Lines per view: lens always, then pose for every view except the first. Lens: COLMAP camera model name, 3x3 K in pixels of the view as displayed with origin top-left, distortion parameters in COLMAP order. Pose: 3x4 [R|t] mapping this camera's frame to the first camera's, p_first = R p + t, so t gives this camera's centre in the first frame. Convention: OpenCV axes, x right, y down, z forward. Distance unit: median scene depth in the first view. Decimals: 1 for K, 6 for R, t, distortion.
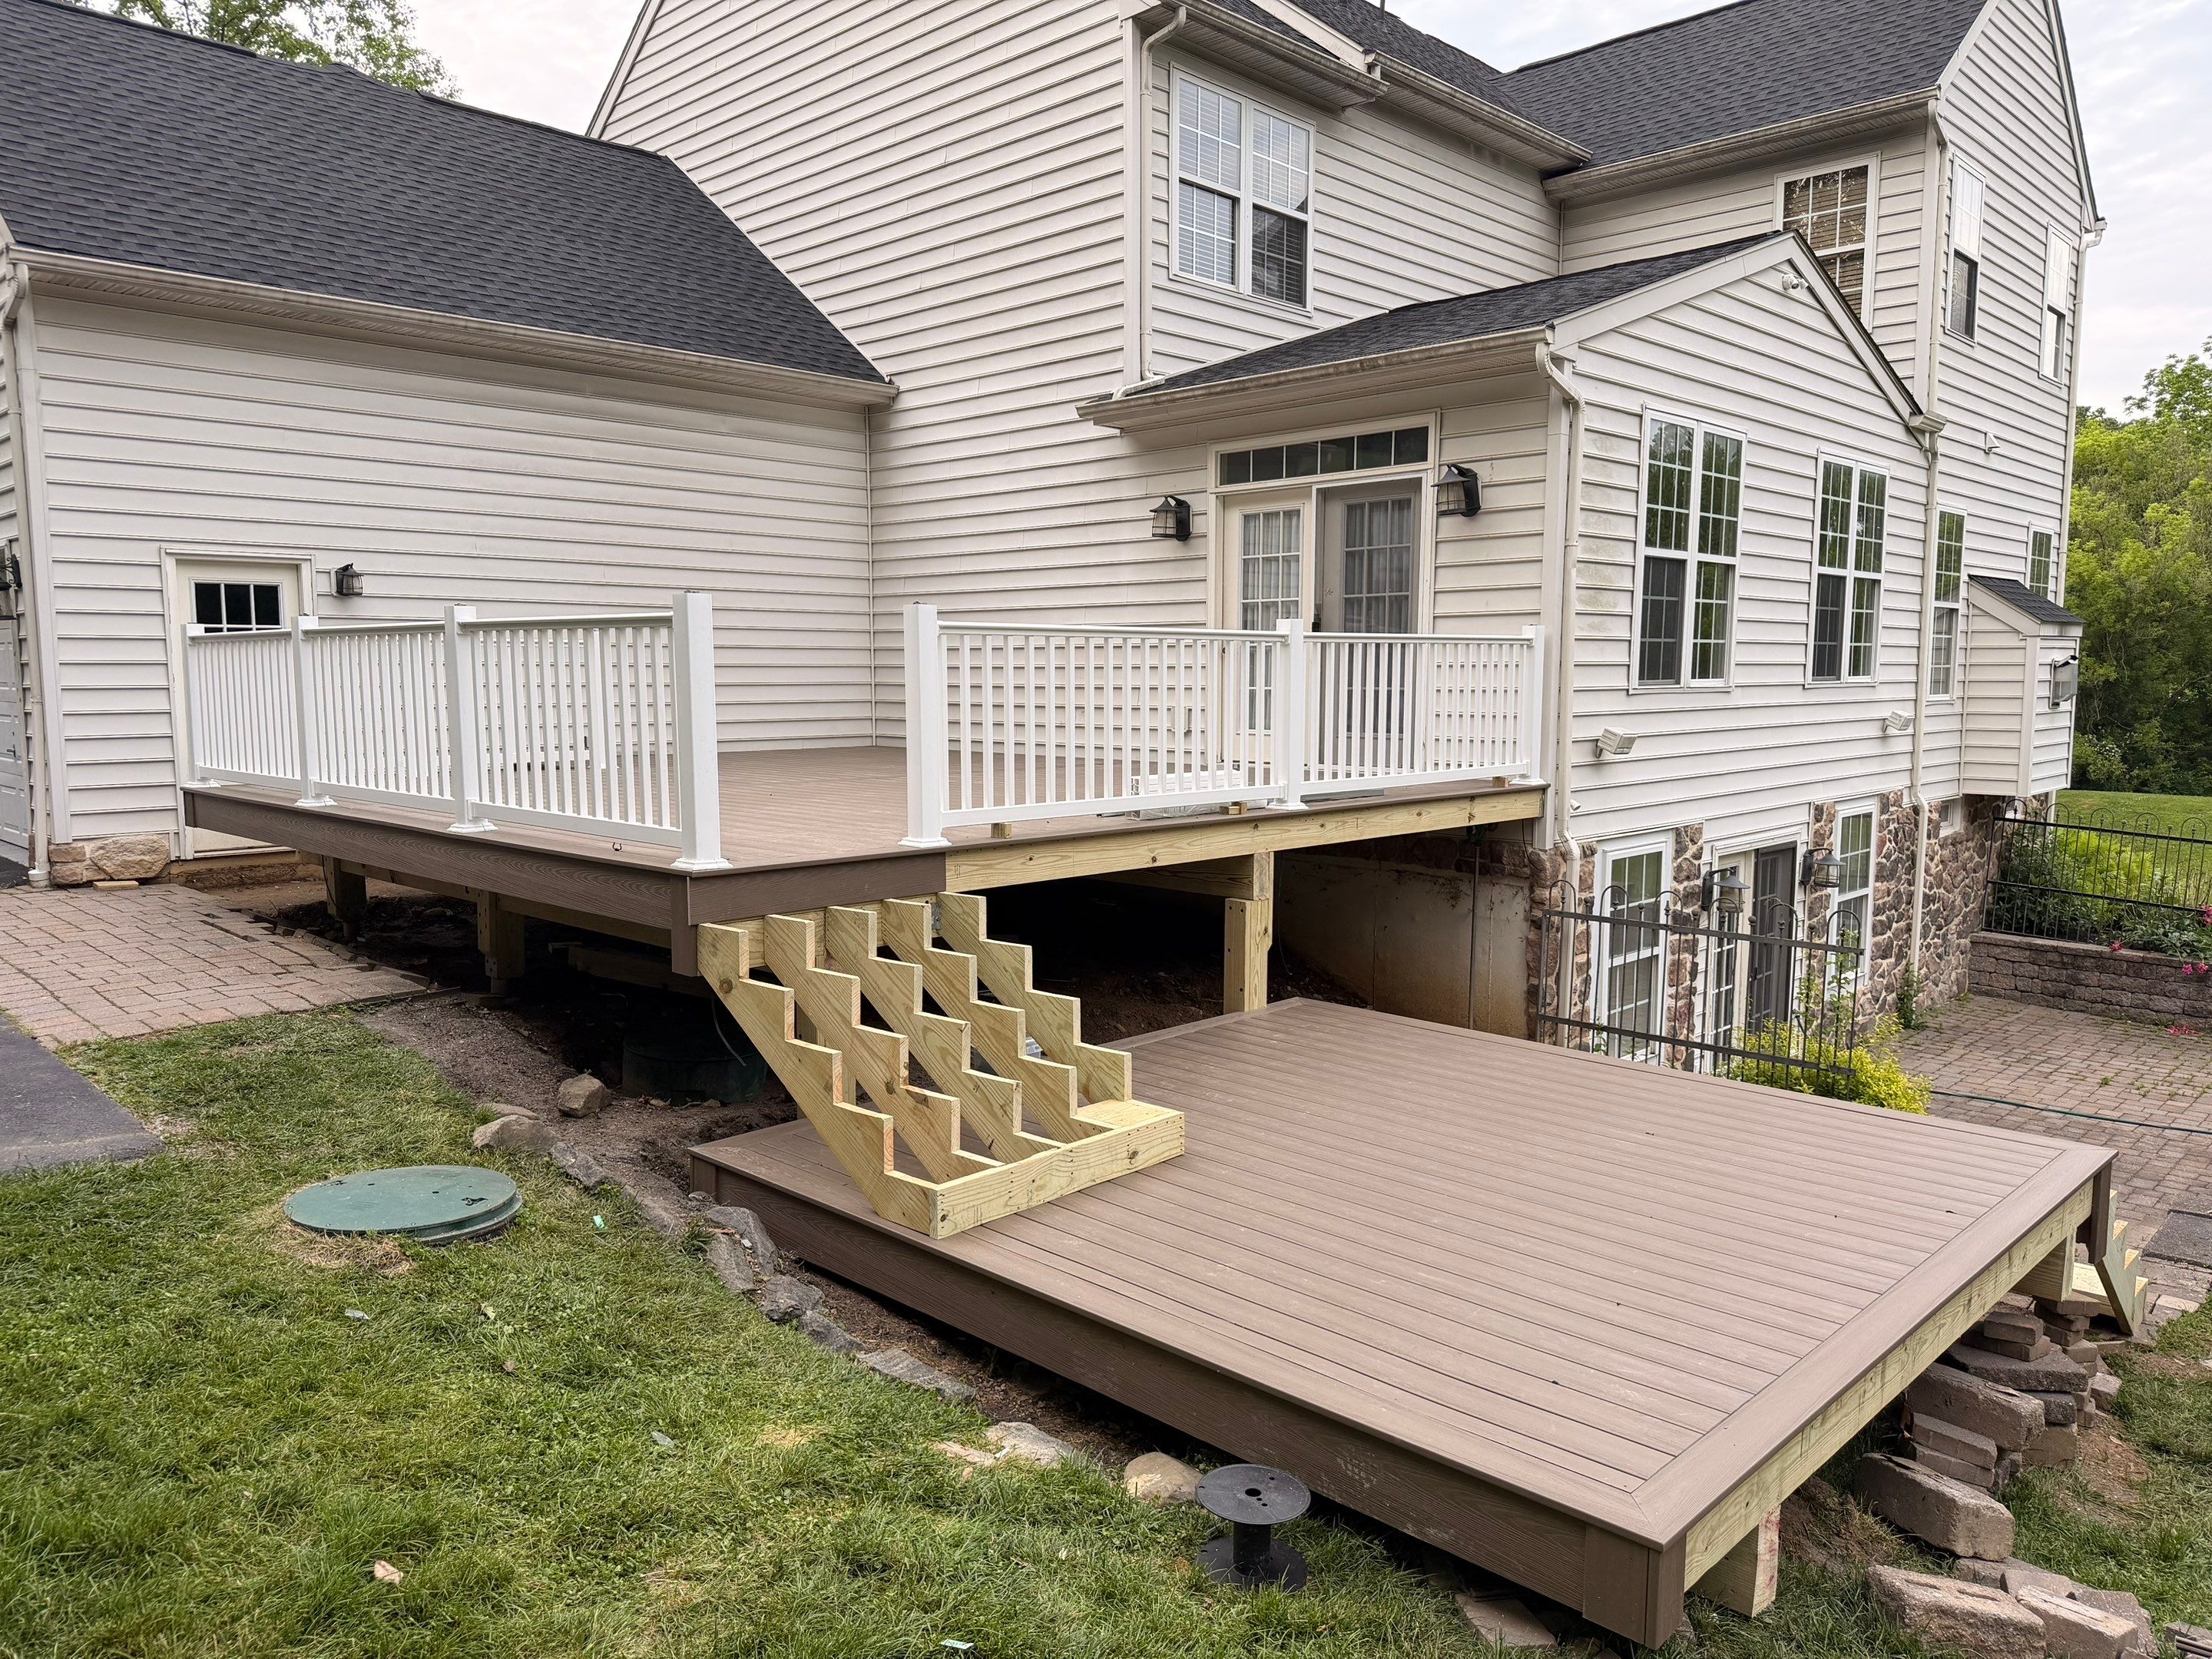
lens RADIAL K [[1552.1, 0, 1106.0], [0, 1552.1, 829.5], [0, 0, 1]] dist [0.063067, -0.077373]
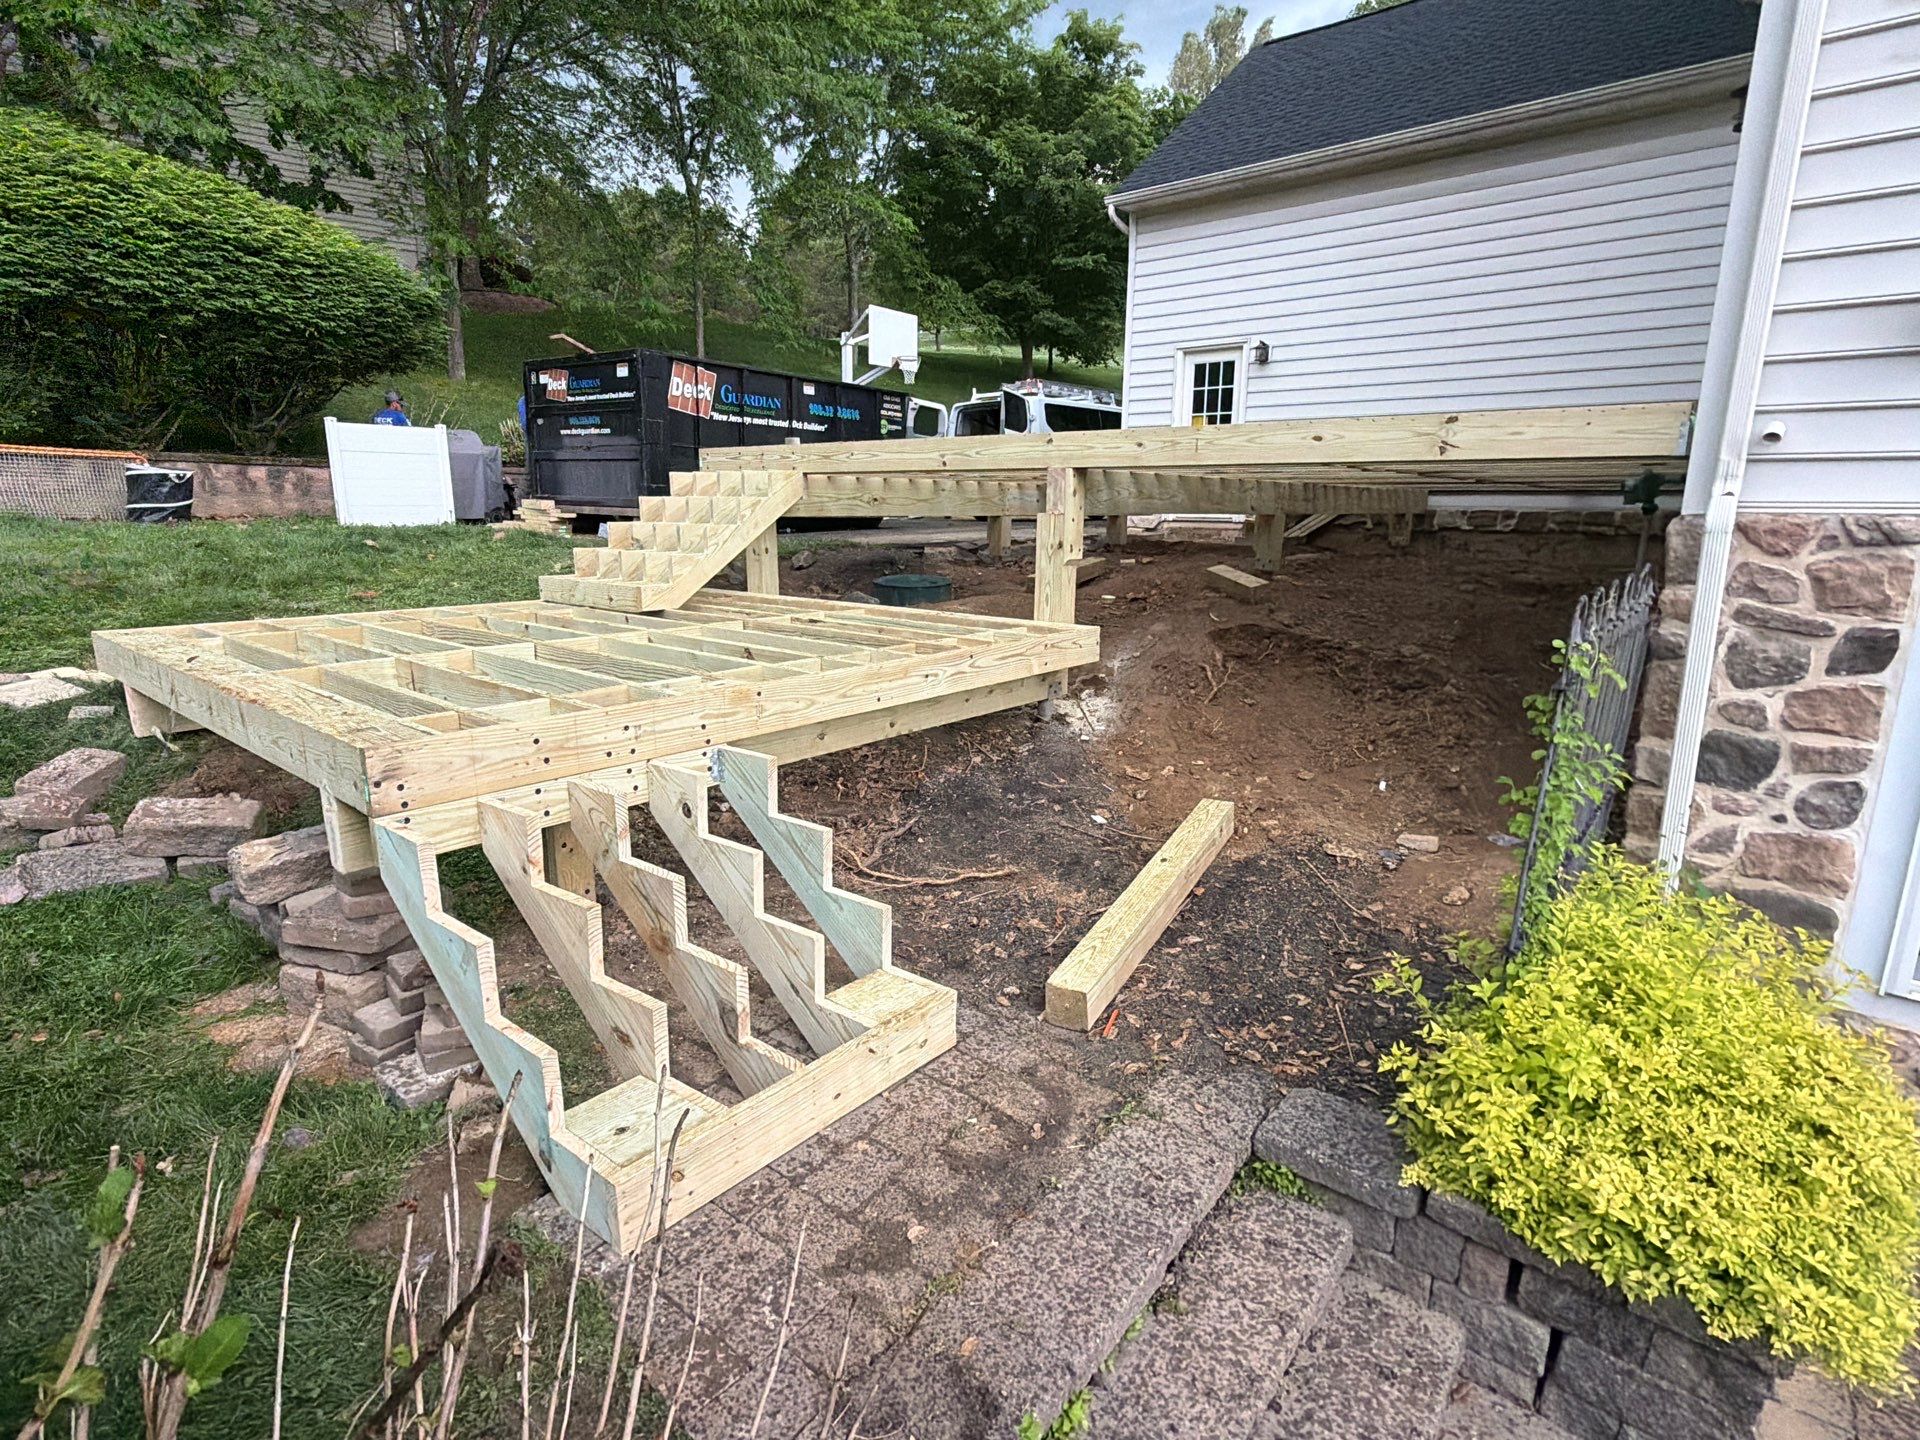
lens RADIAL K [[989.4, 0, 960.6], [0, 989.4, 718.1], [0, 0, 1]] dist [0.000965, 0.000049]
pose [[0.079002, 0.210843, -0.974322, 0.537203], [-0.111621, 0.973102, 0.201528, 0.035583], [0.990606, 0.092834, 0.100411, 0.599992]]
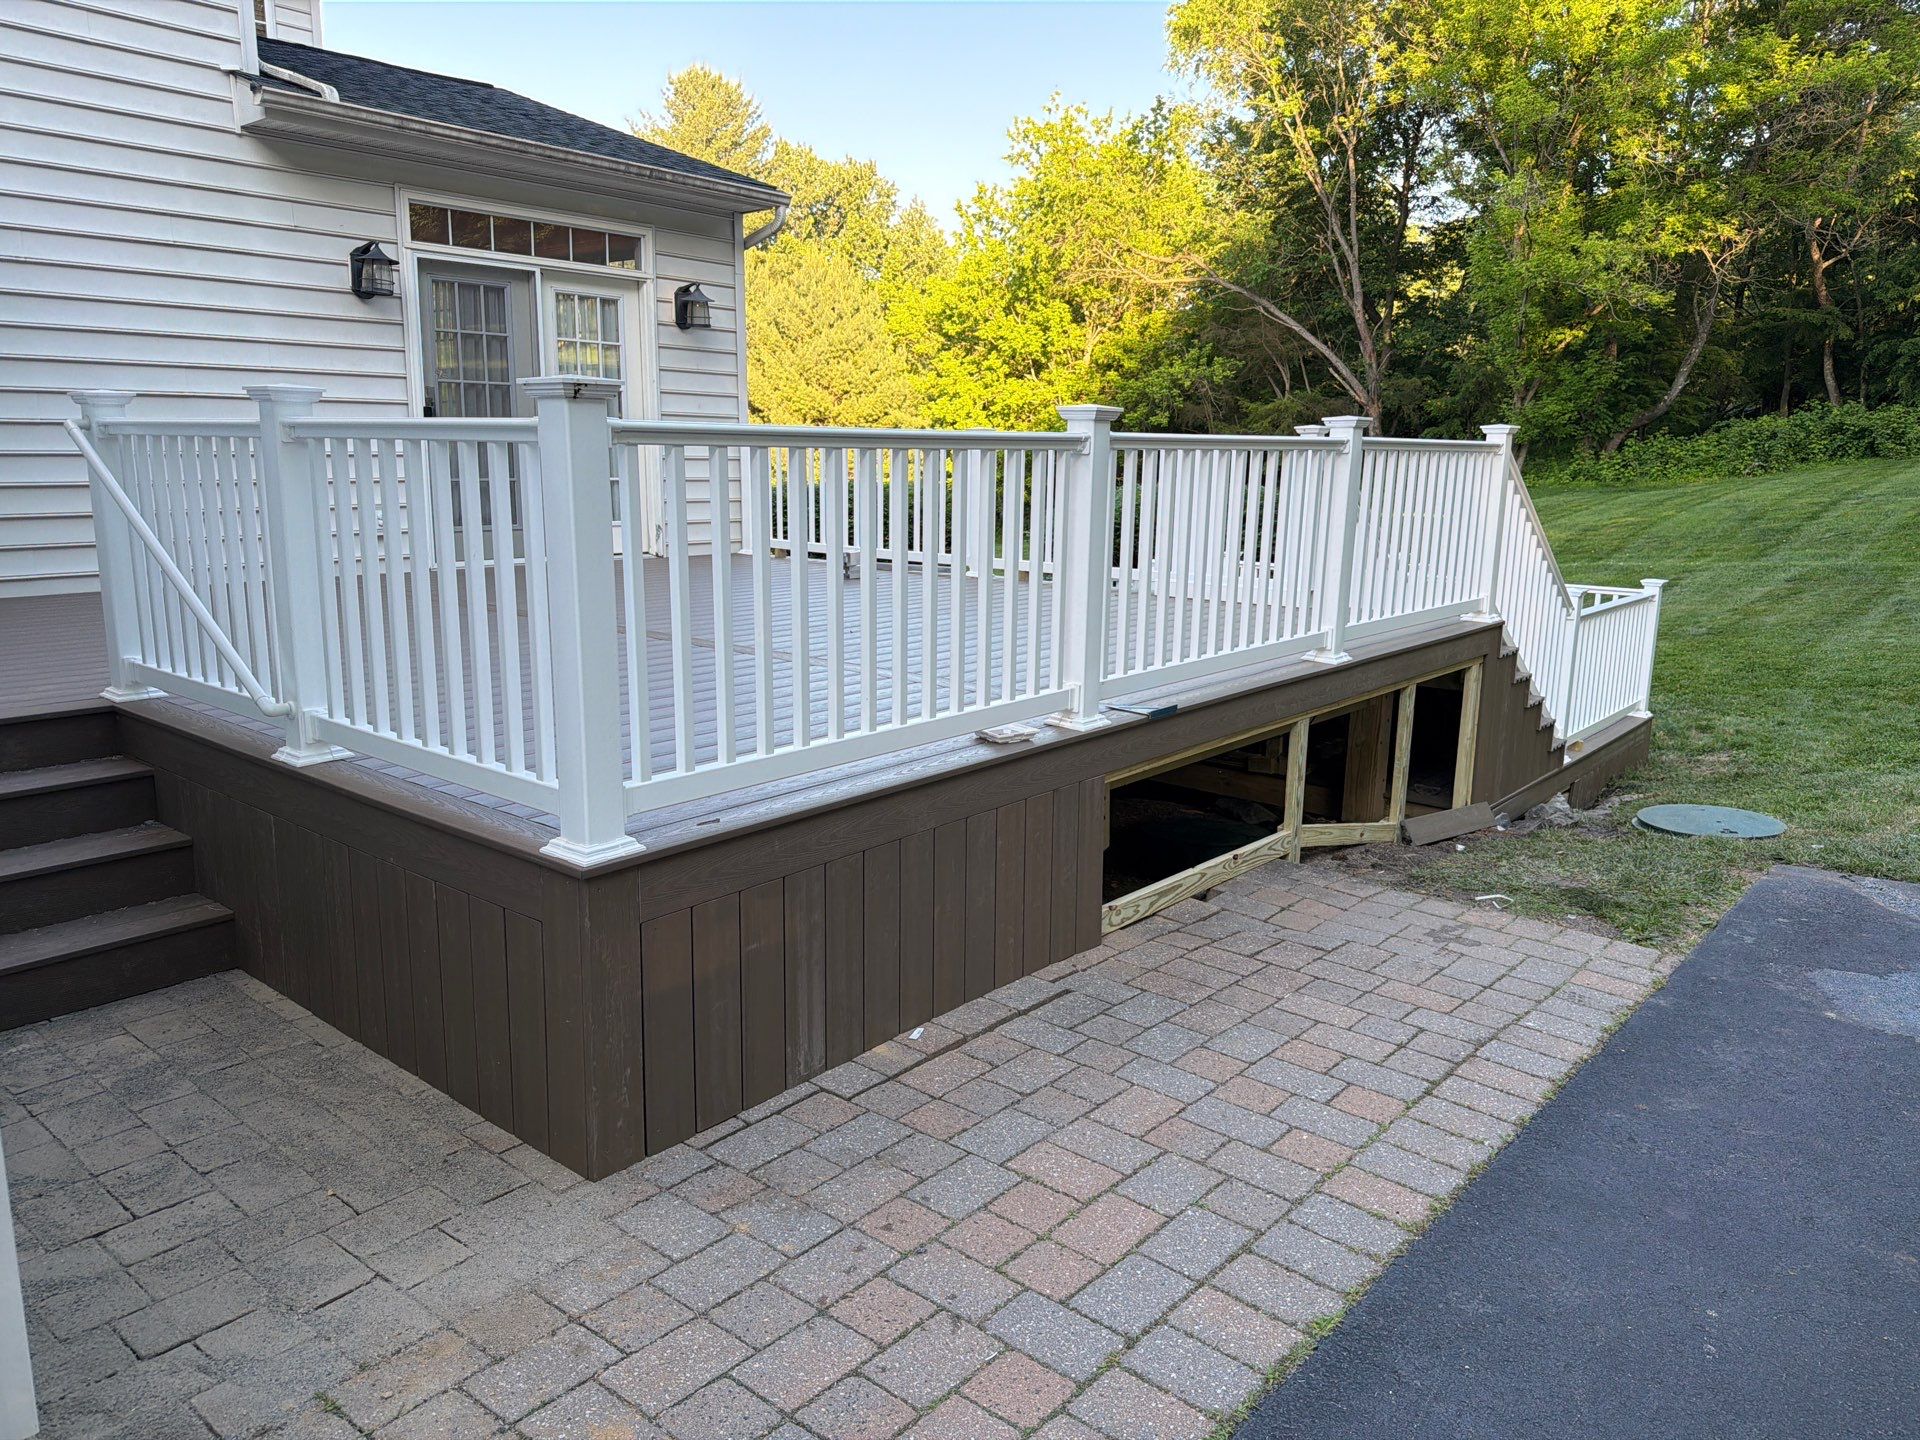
lens RADIAL K [[1357.6, 0, 930.0], [0, 1357.6, 720.7], [0, 0, 1]] dist [-0.001899, -0.001203]
pose [[-0.054226, -0.200153, 0.978263, -0.715968], [0.087984, 0.974936, 0.204349, -0.091515], [-0.994645, 0.097152, -0.035256, 0.762579]]
